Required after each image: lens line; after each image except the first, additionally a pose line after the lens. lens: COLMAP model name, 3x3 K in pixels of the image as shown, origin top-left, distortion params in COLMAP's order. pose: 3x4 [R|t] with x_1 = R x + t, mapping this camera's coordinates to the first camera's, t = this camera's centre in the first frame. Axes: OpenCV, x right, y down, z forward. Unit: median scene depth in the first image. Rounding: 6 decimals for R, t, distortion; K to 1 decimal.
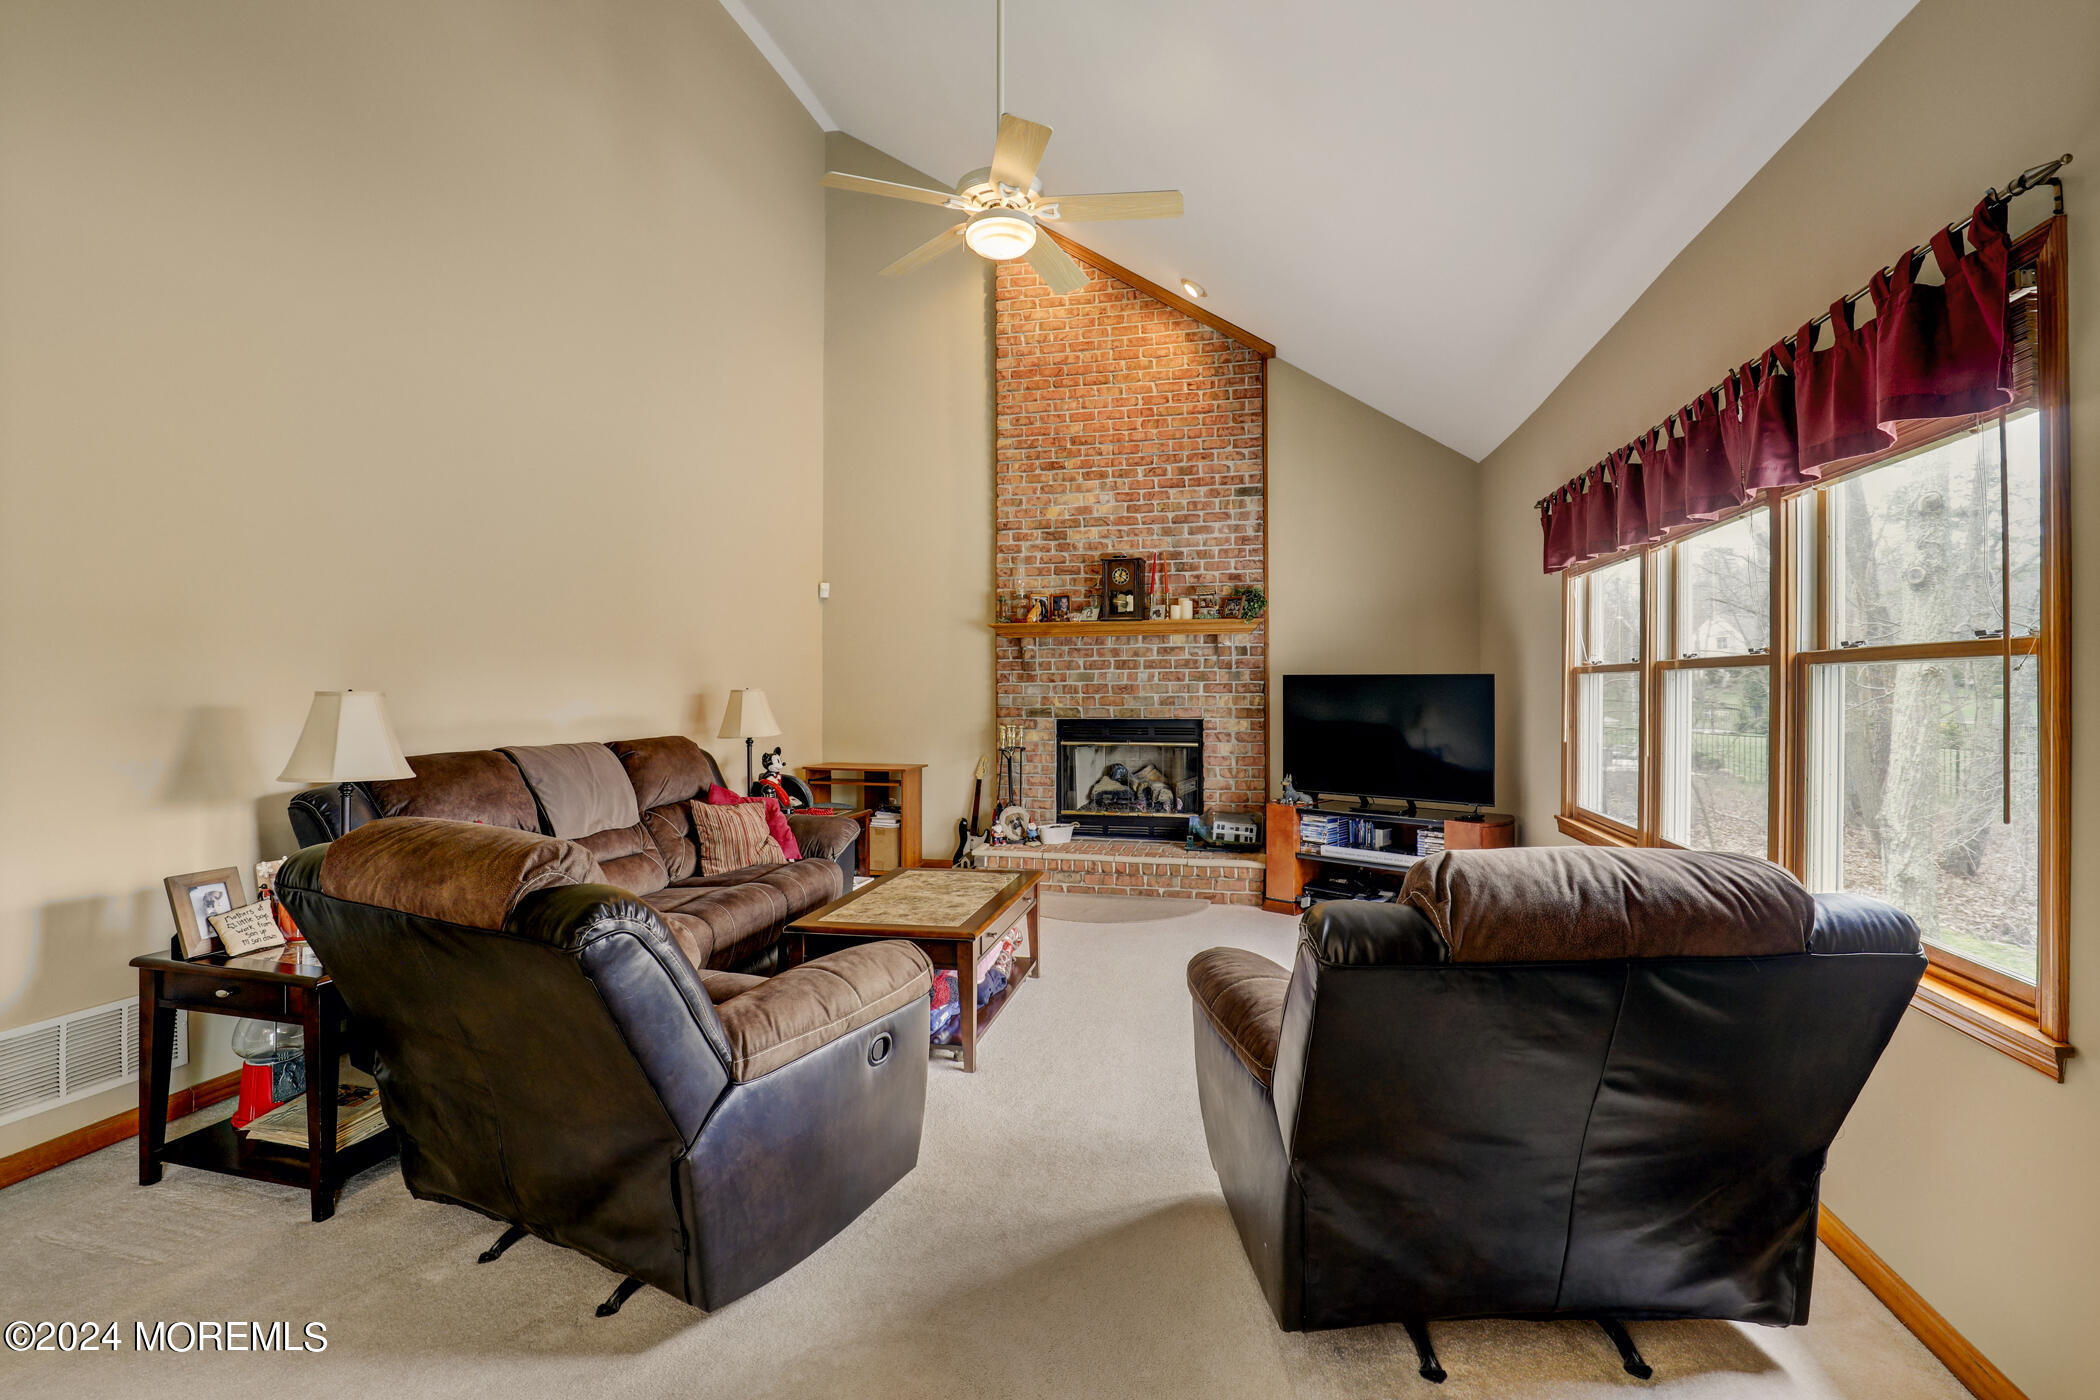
lens RADIAL K [[980.4, 0, 1064.9], [0, 980.4, 666.0], [0, 0, 1]] dist [-0.025086, 0.000087]
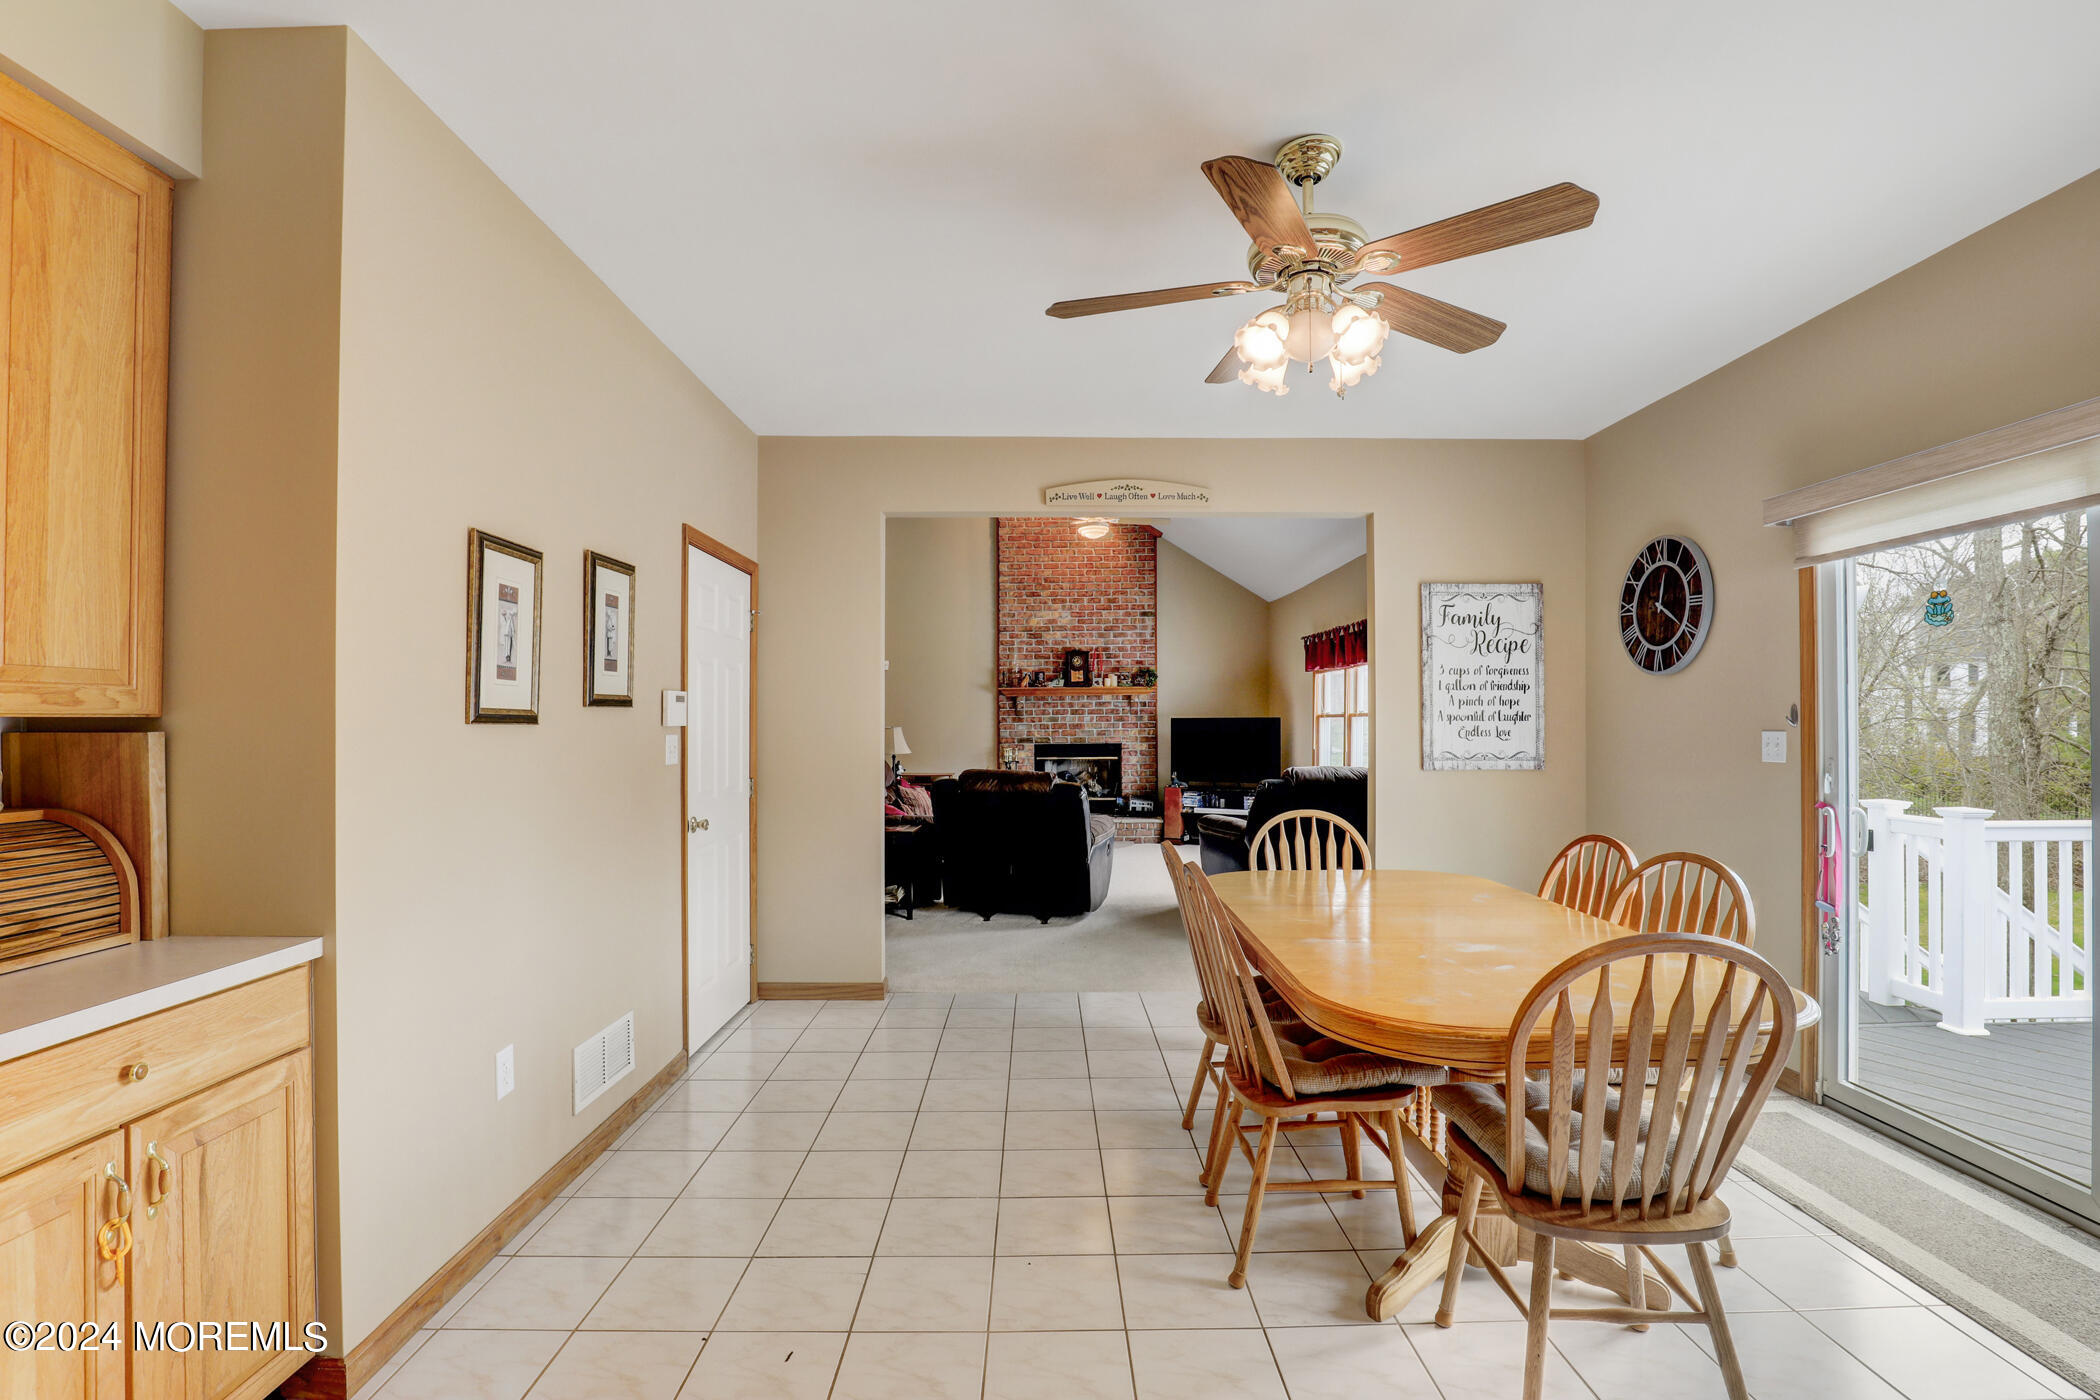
lens RADIAL K [[980.4, 0, 1047.4], [0, 980.4, 715.2], [0, 0, 1]] dist [-0.025086, 0.000087]
pose [[0.976102, -0.001253, 0.217307, -0.366754], [-0.001125, 0.999941, 0.010822, -0.014591], [-0.217308, -0.010808, 0.976043, -0.677703]]
